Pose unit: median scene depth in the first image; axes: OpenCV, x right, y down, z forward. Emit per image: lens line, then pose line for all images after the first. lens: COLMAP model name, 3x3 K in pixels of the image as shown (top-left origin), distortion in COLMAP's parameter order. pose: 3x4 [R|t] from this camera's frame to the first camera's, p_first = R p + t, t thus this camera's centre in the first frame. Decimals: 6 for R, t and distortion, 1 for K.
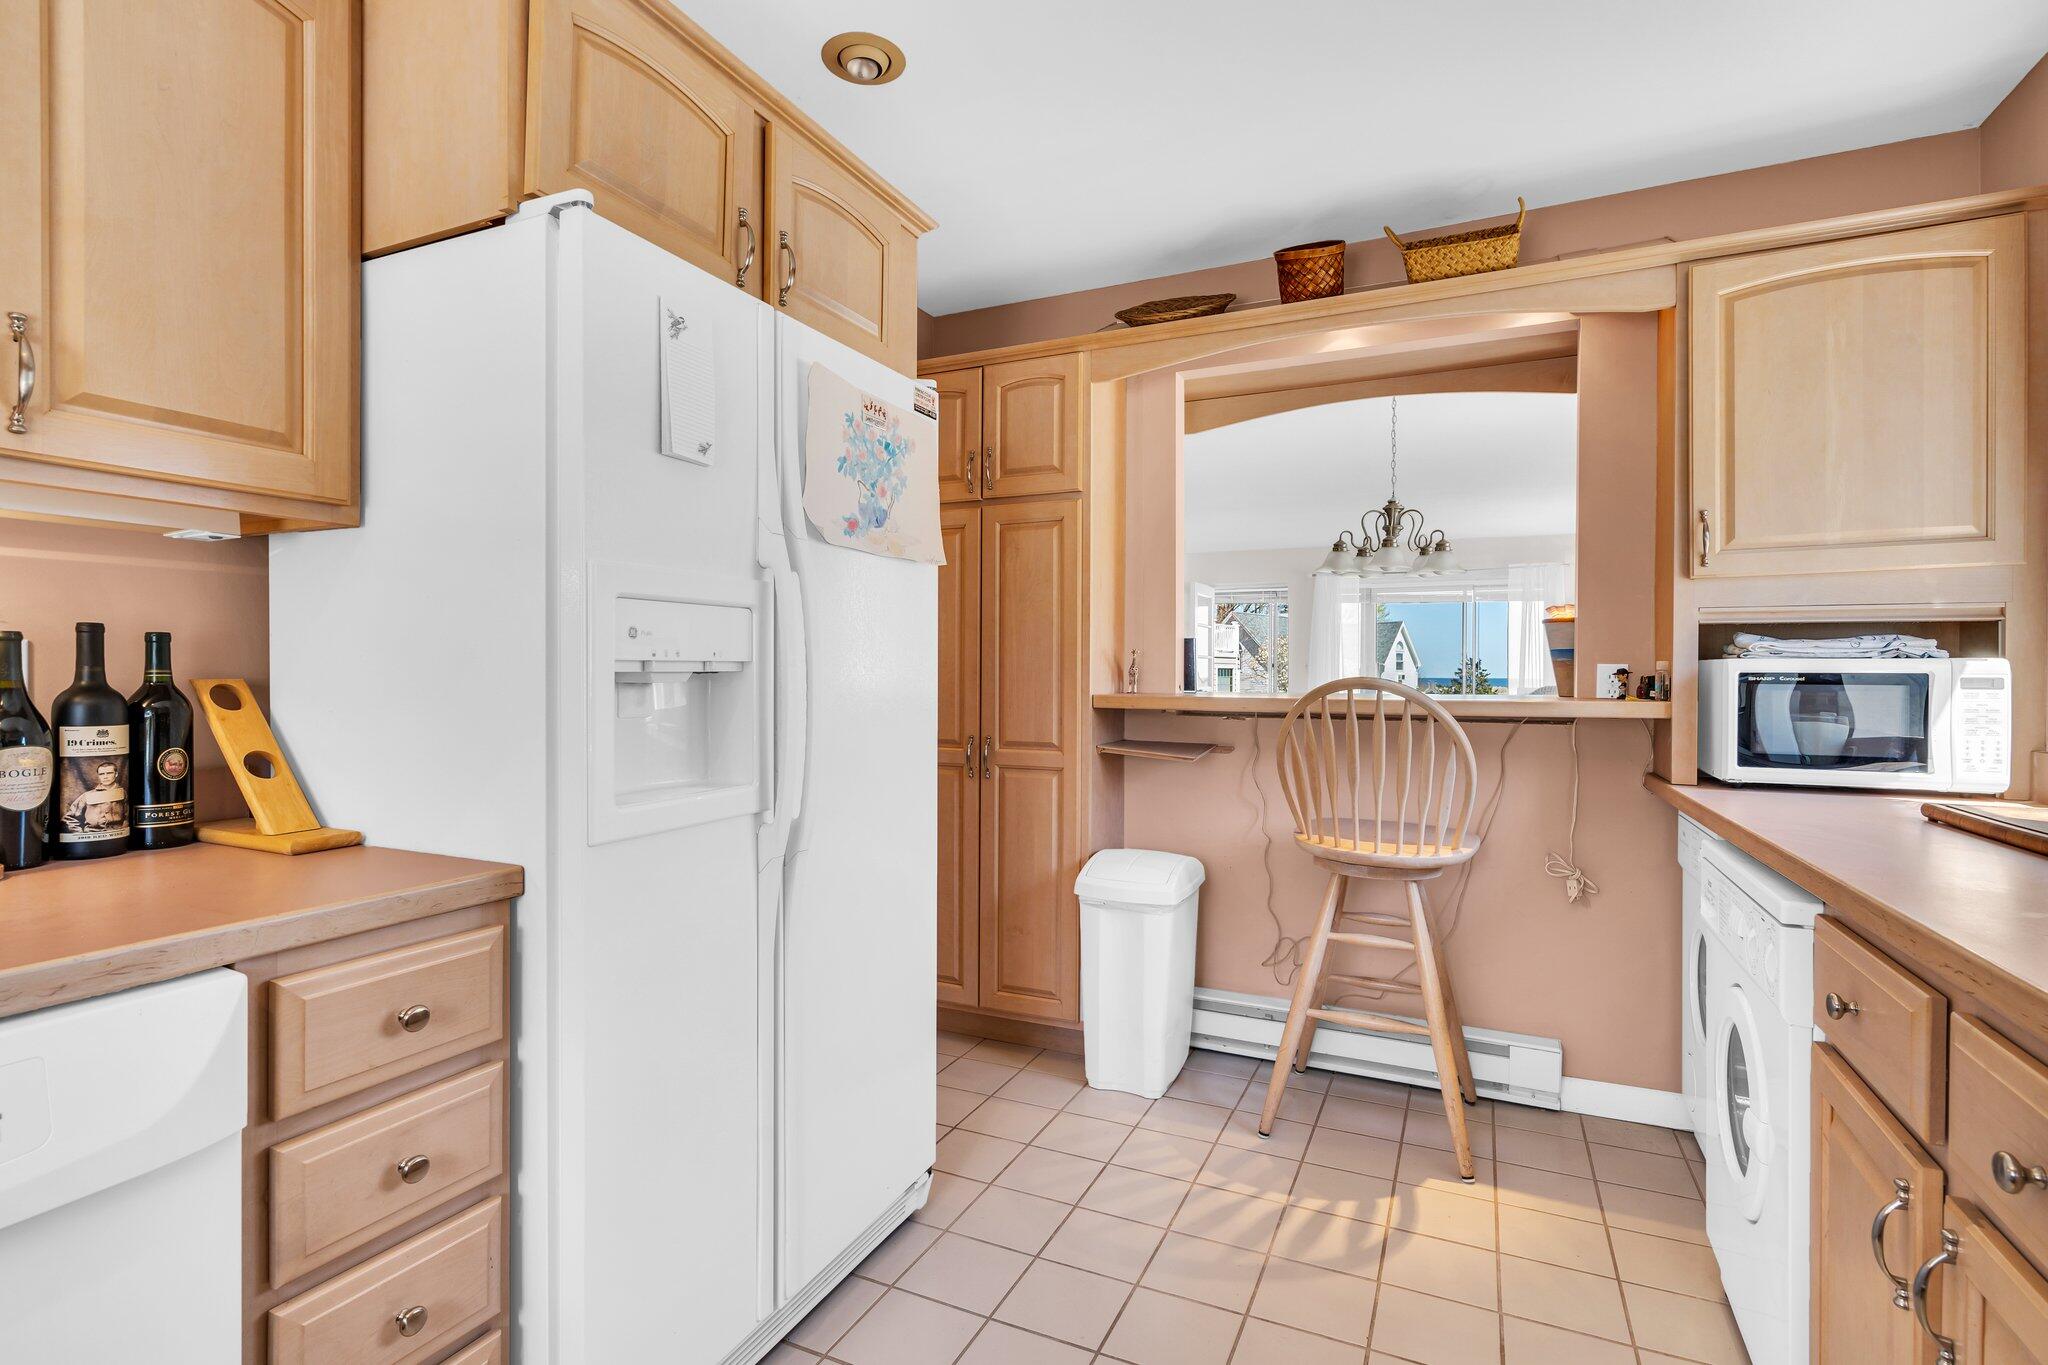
lens RADIAL K [[951.5, 0, 1027.9], [0, 951.5, 675.1], [0, 0, 1]] dist [-0.001926, 0.000167]
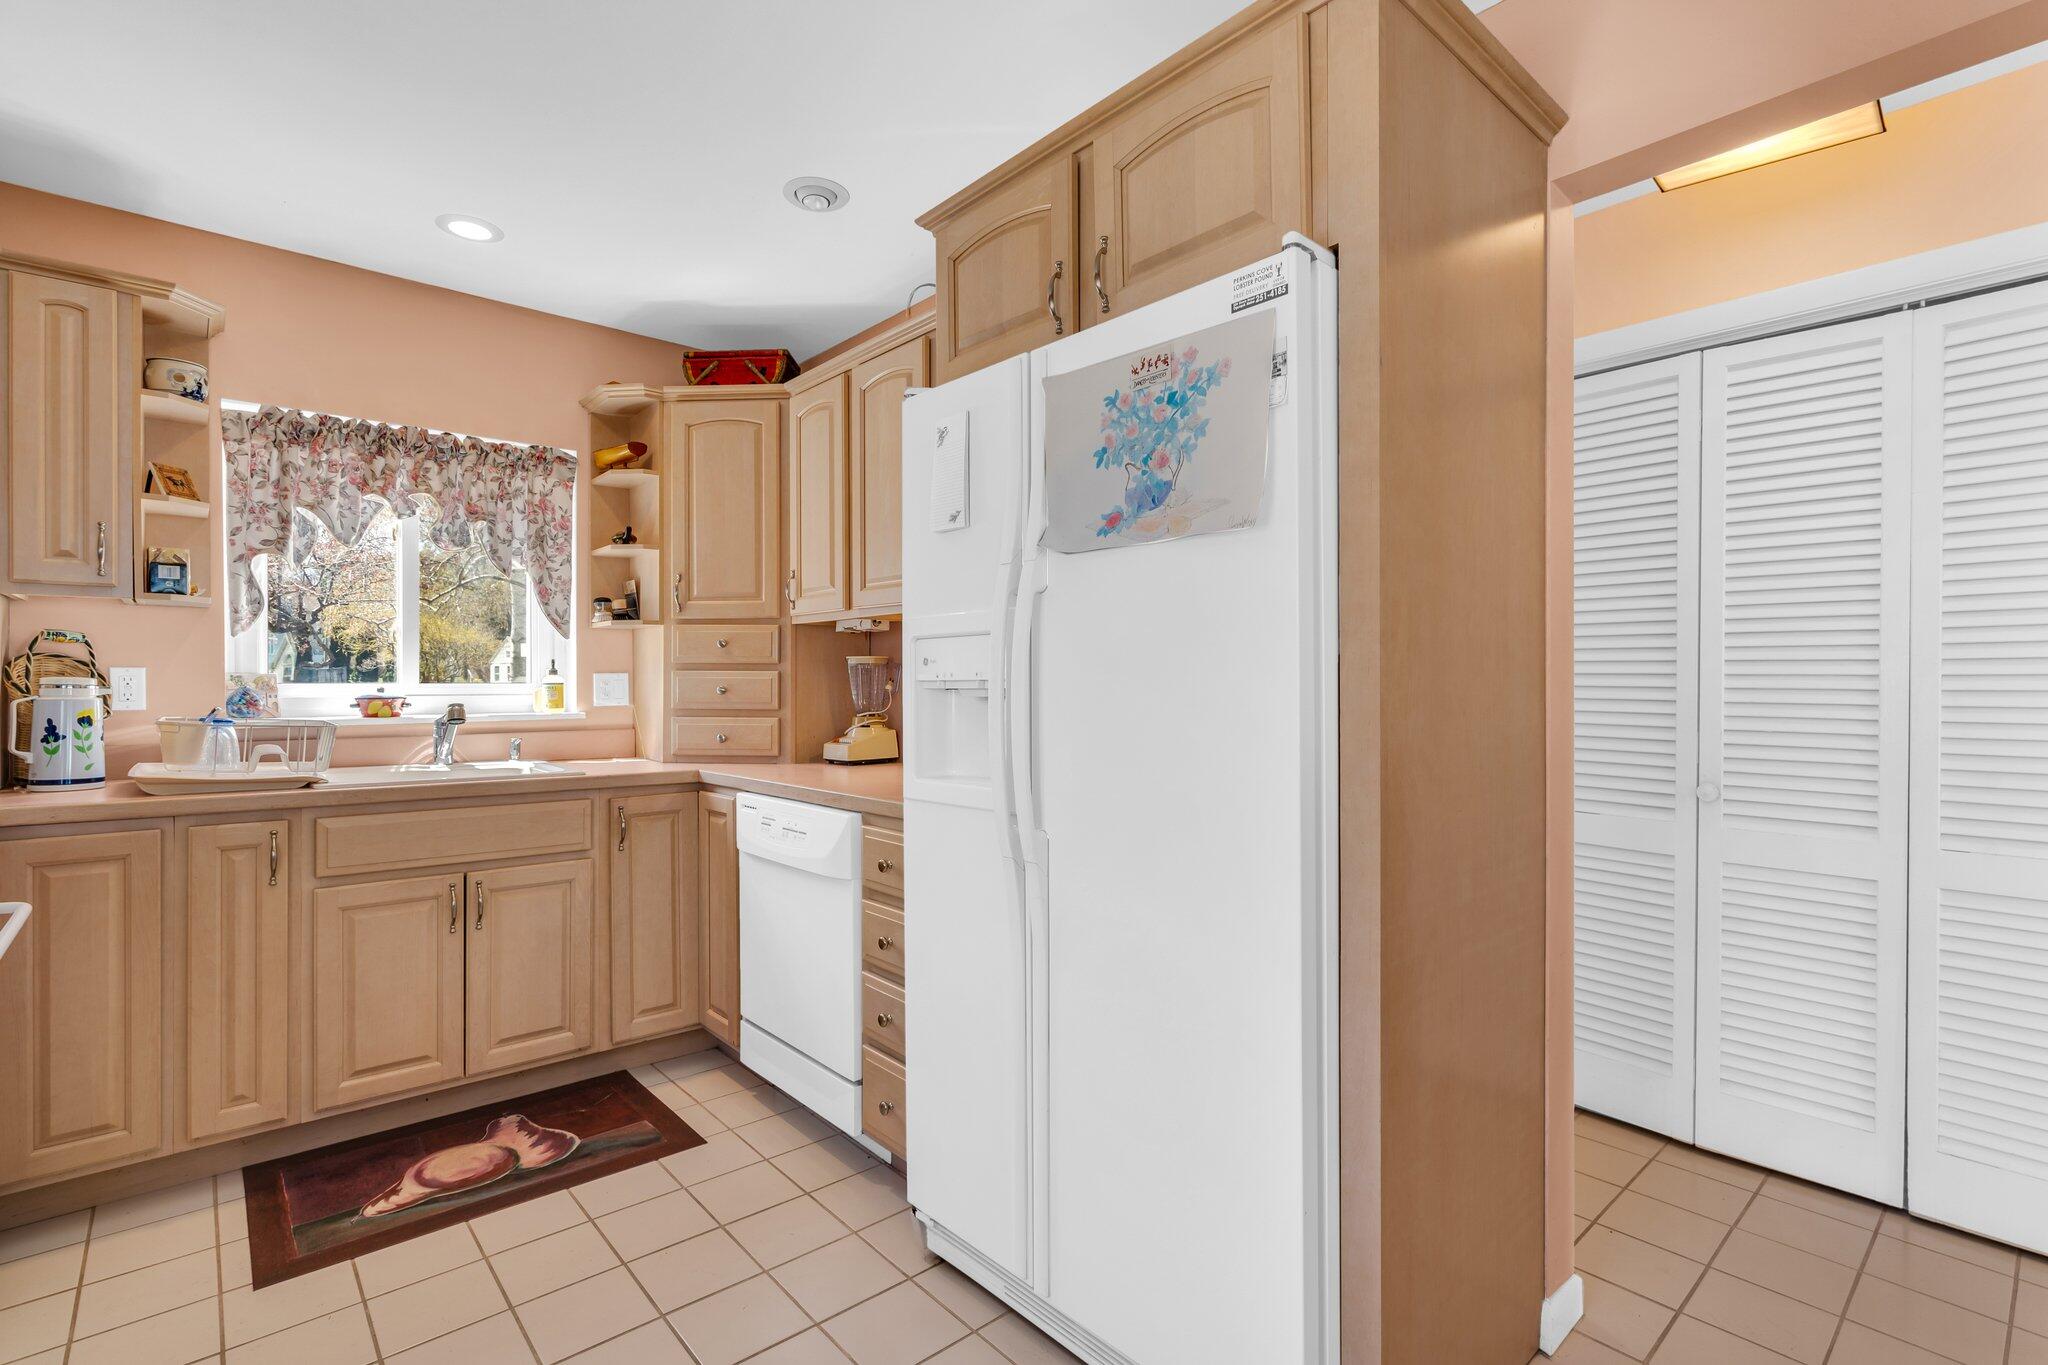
lens RADIAL K [[941.1, 0, 1025.6], [0, 941.1, 675.7], [0, 0, 1]] dist [-0.001247, 0.000949]
pose [[-0.392461, -0.010219, -0.919712, 0.613054], [-0.005258, 0.999947, -0.008867, -0.007631], [0.919754, 0.001356, -0.392494, 1.218100]]
